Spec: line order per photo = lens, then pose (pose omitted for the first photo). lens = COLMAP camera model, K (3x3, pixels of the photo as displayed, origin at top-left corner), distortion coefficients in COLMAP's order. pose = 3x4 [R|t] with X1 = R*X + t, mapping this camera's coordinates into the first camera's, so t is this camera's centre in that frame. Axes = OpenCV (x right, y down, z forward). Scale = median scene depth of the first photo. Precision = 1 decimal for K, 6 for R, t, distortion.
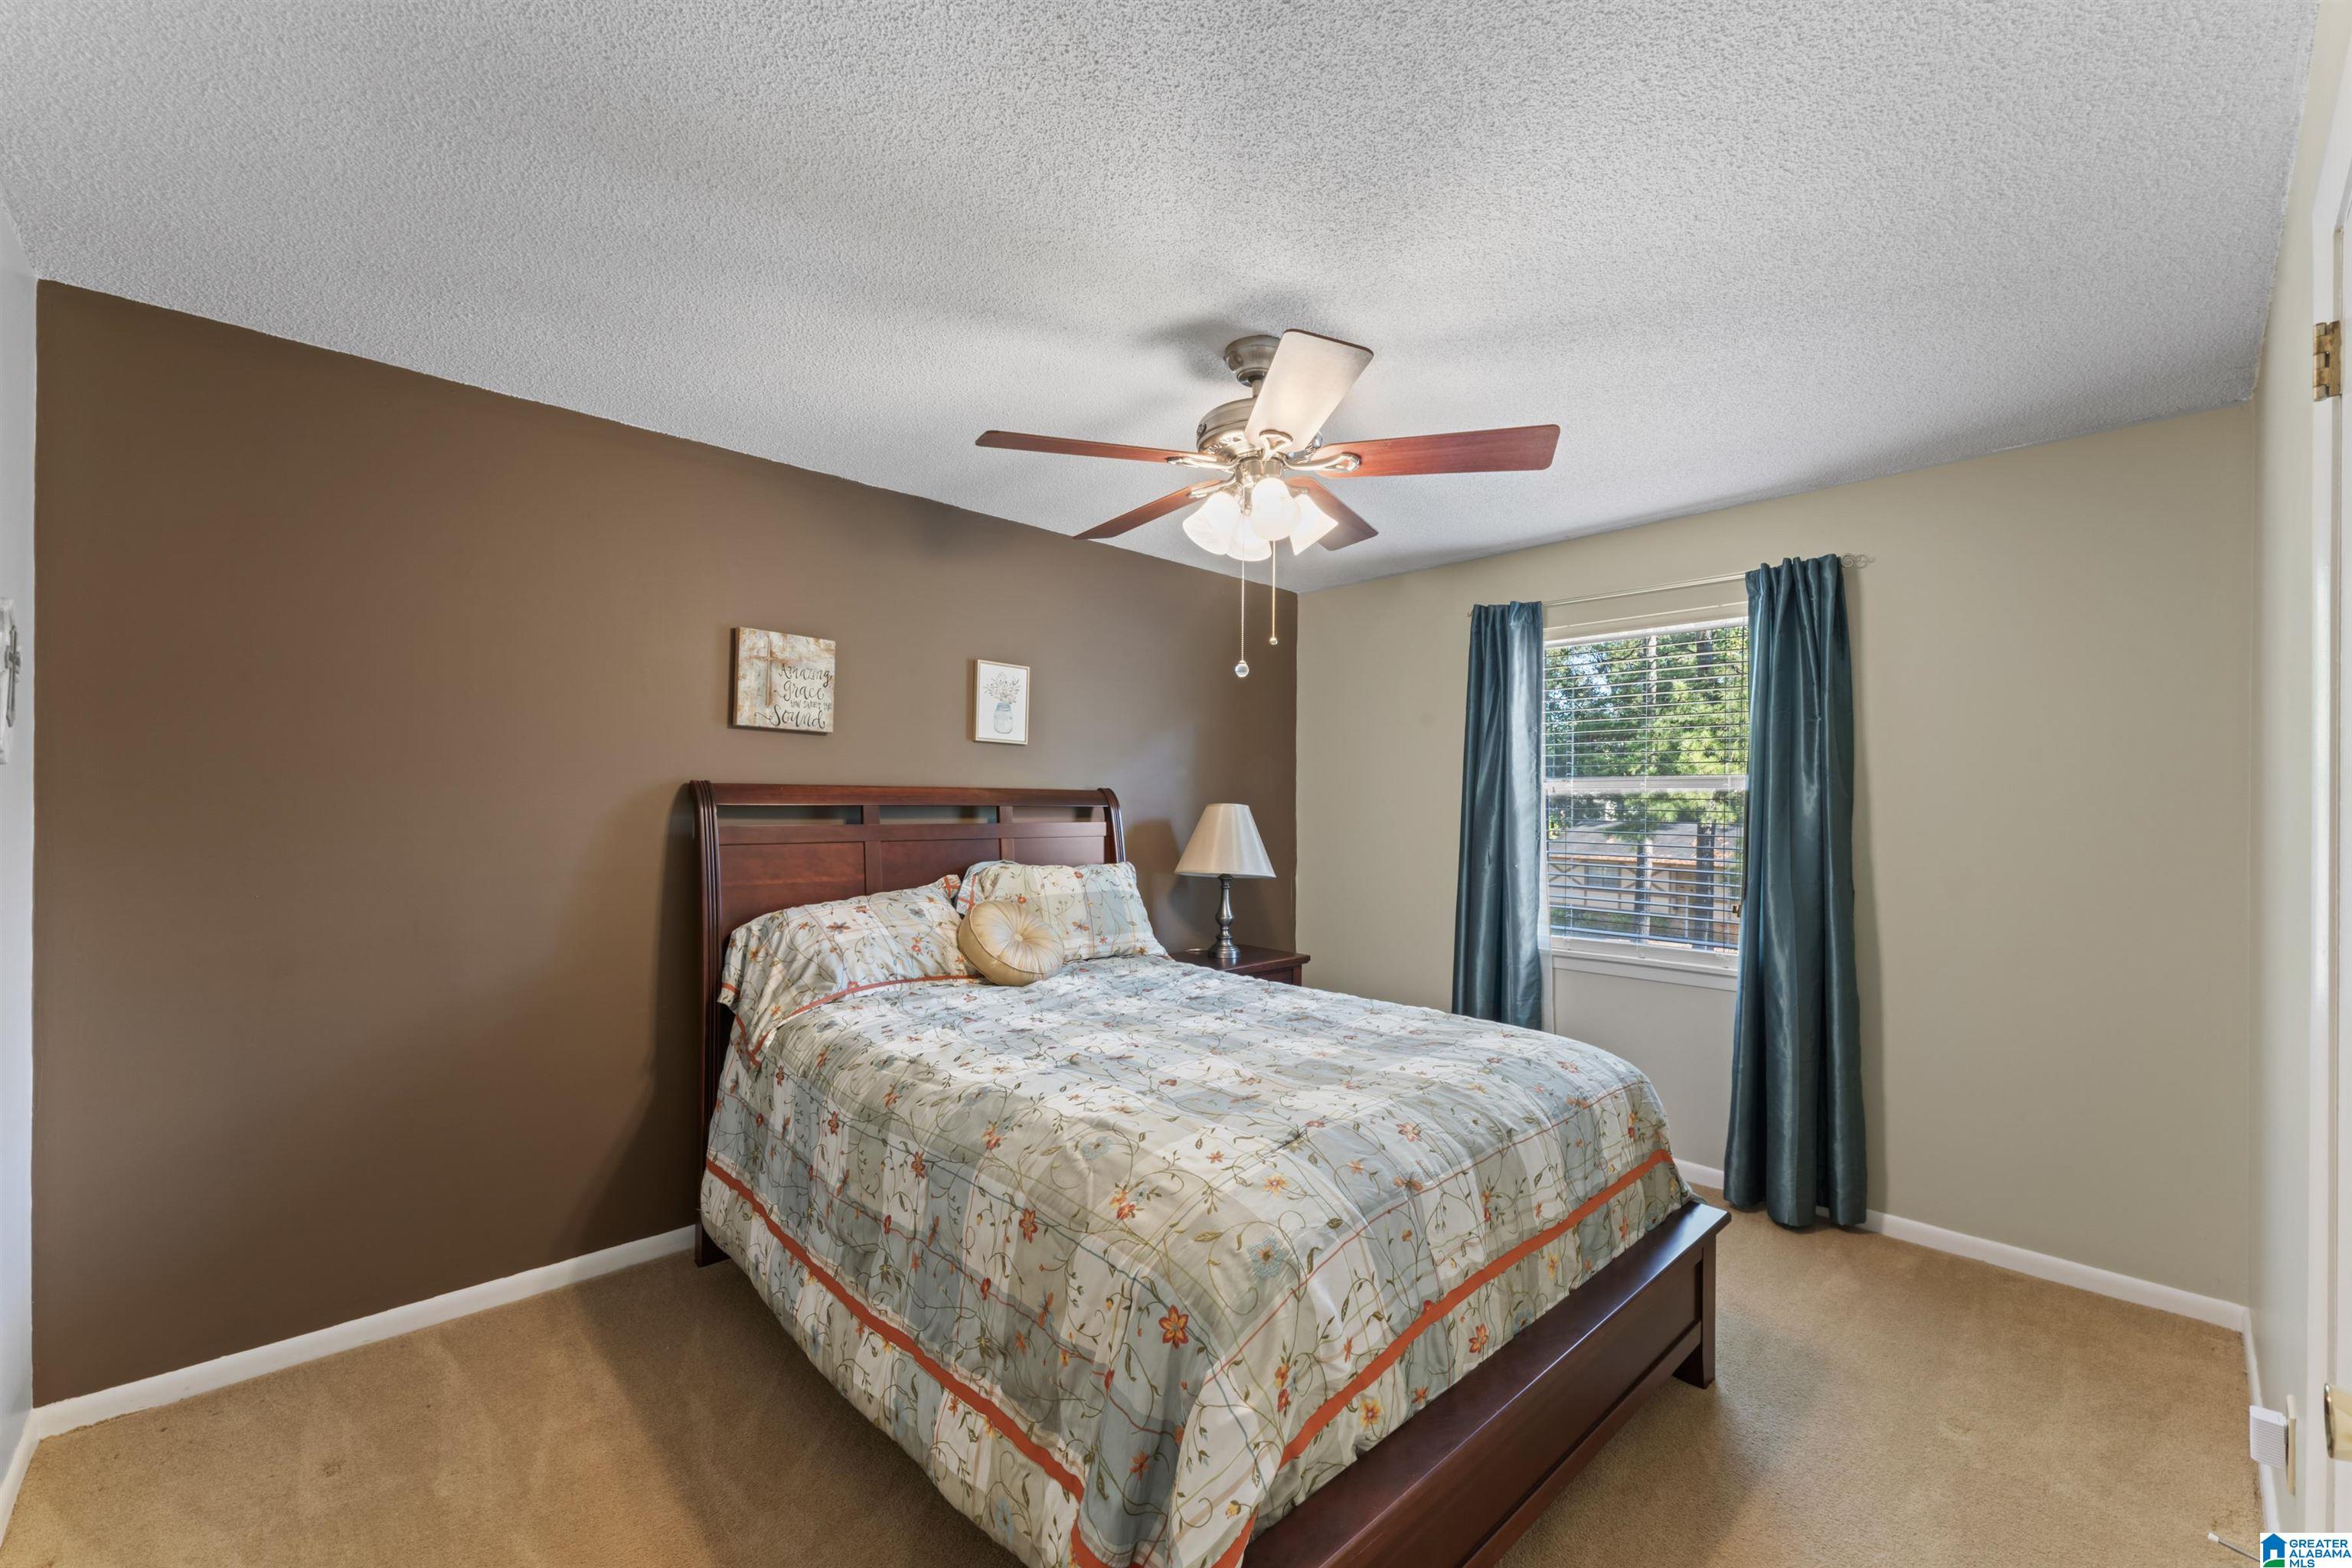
lens RADIAL K [[934.0, 0, 1165.9], [0, 934.0, 788.3], [0, 0, 1]] dist [0.001479, -0.000141]
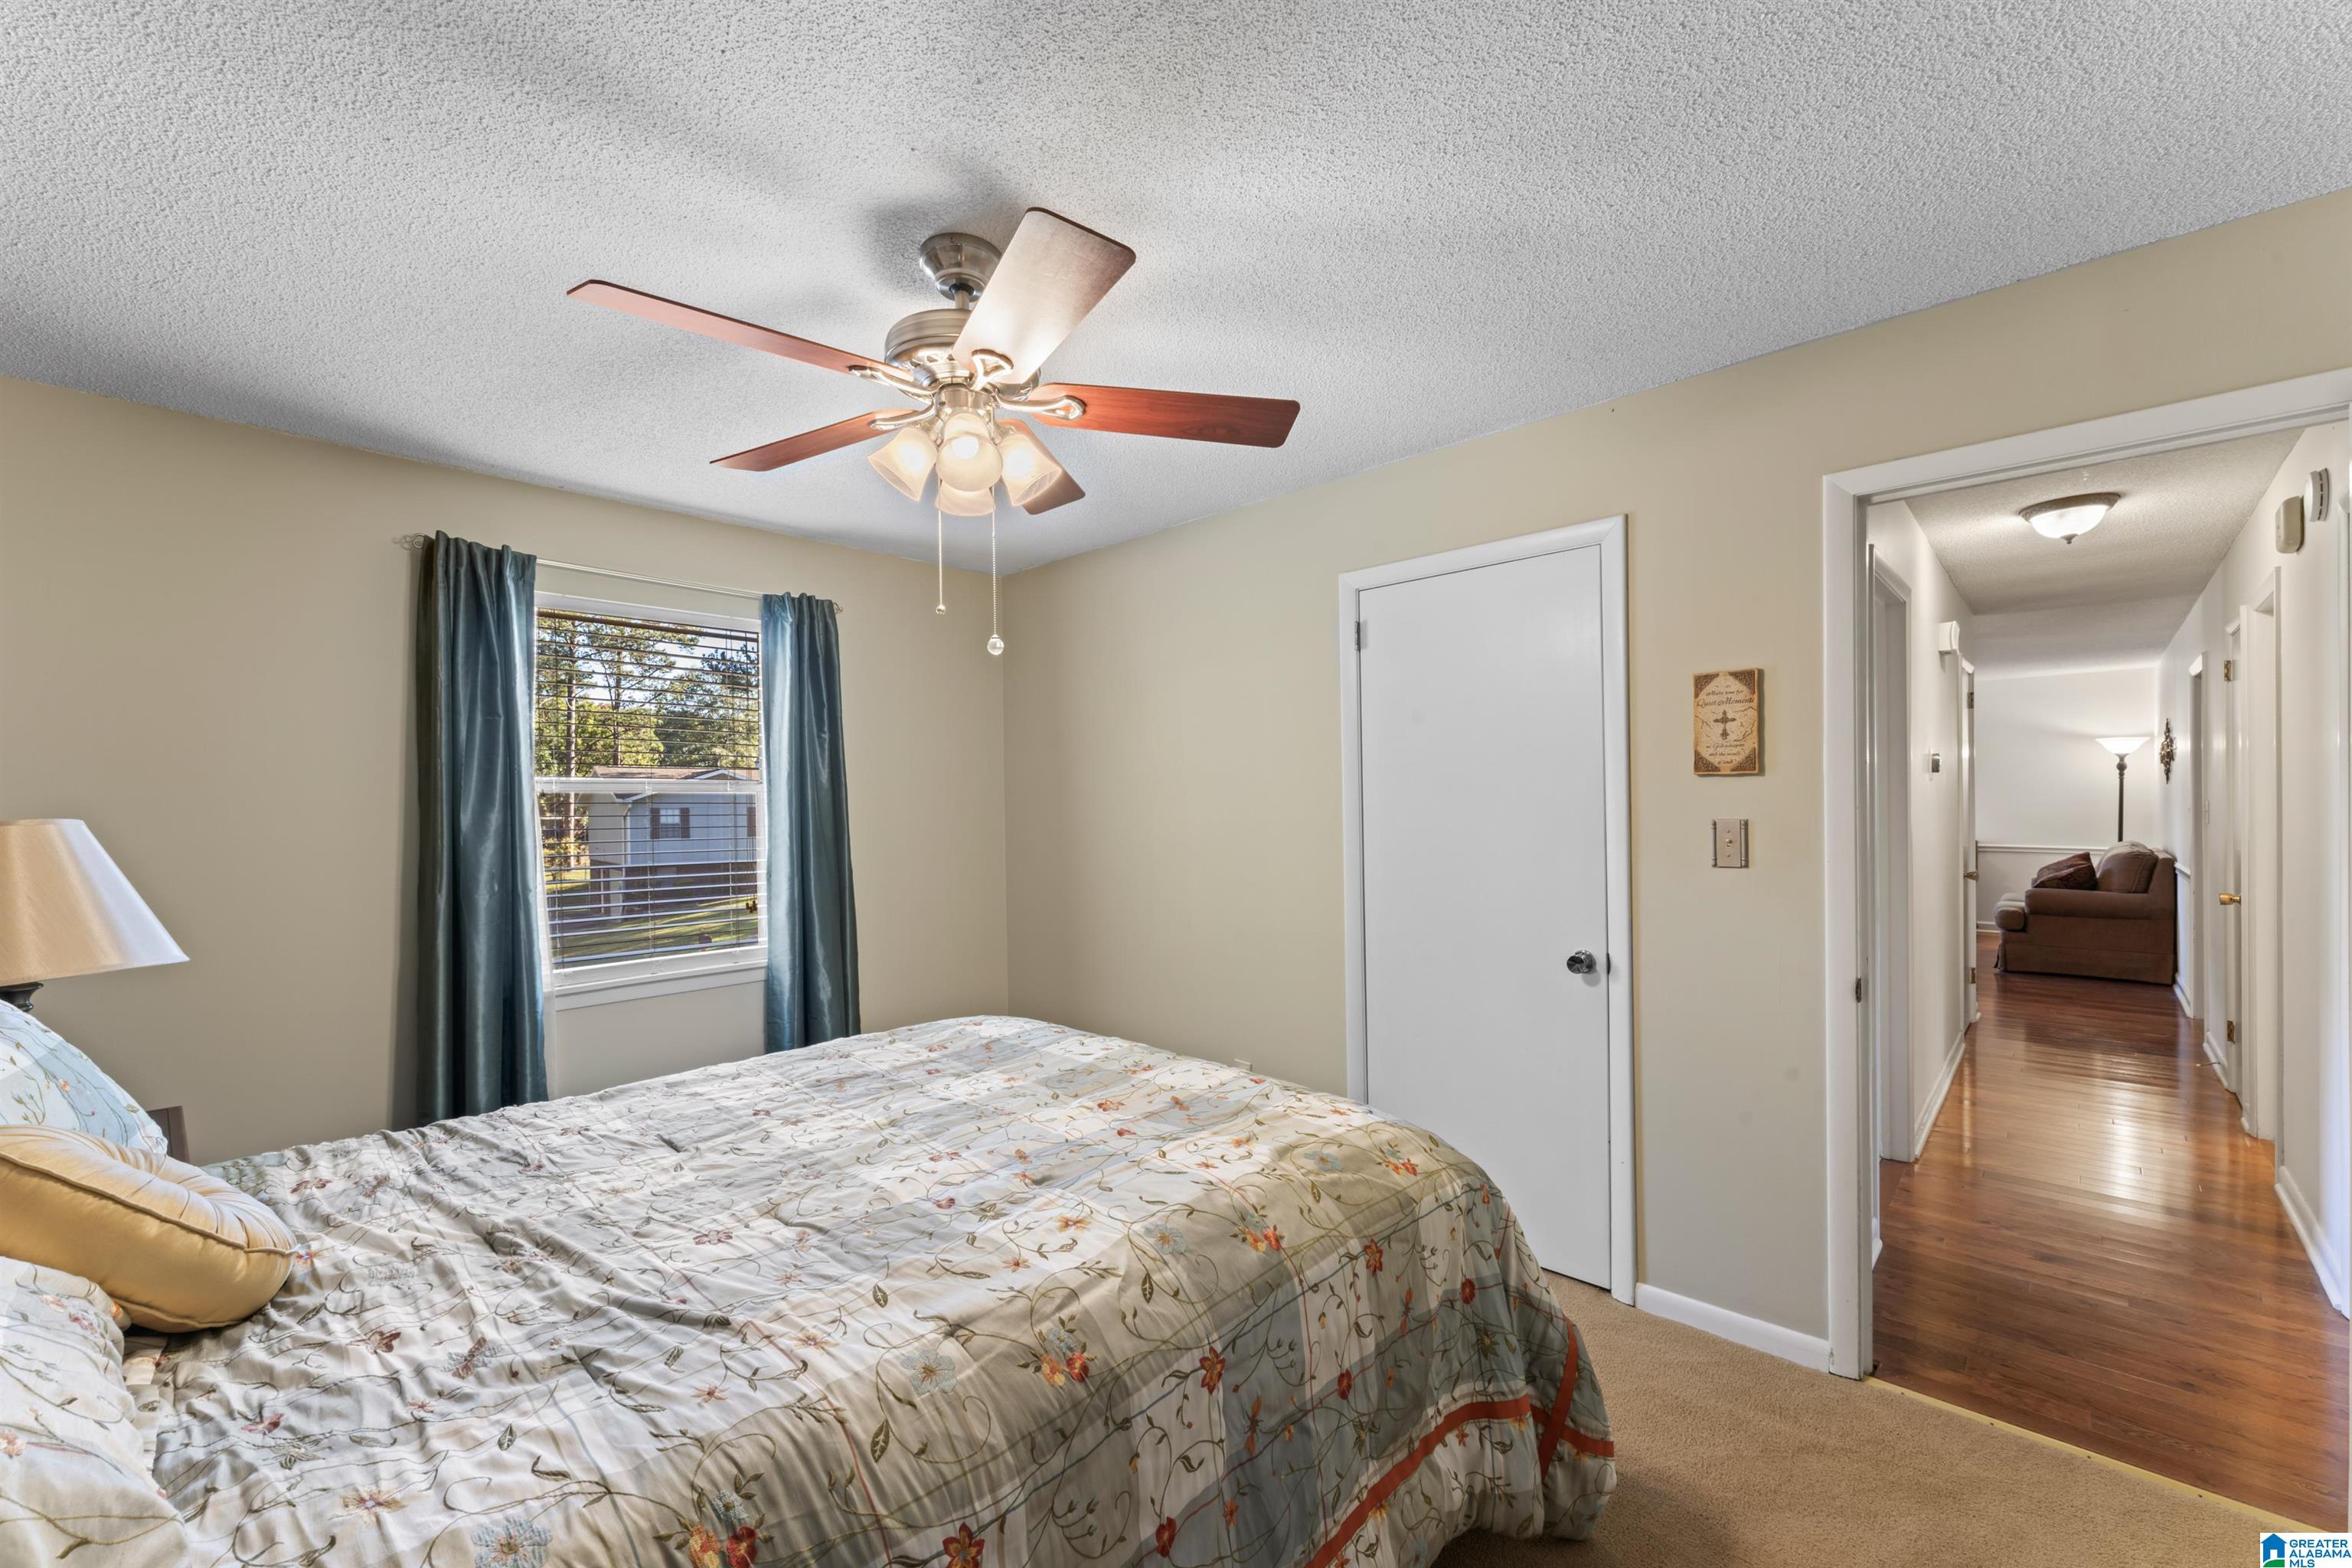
lens RADIAL K [[934.0, 0, 1165.9], [0, 934.0, 788.3], [0, 0, 1]] dist [0.001479, -0.000141]
pose [[-0.053147, 0.007565, 0.998558, -0.853536], [-0.011612, 0.999899, -0.008194, 0.001610], [-0.998519, -0.012031, -0.053054, 0.994547]]
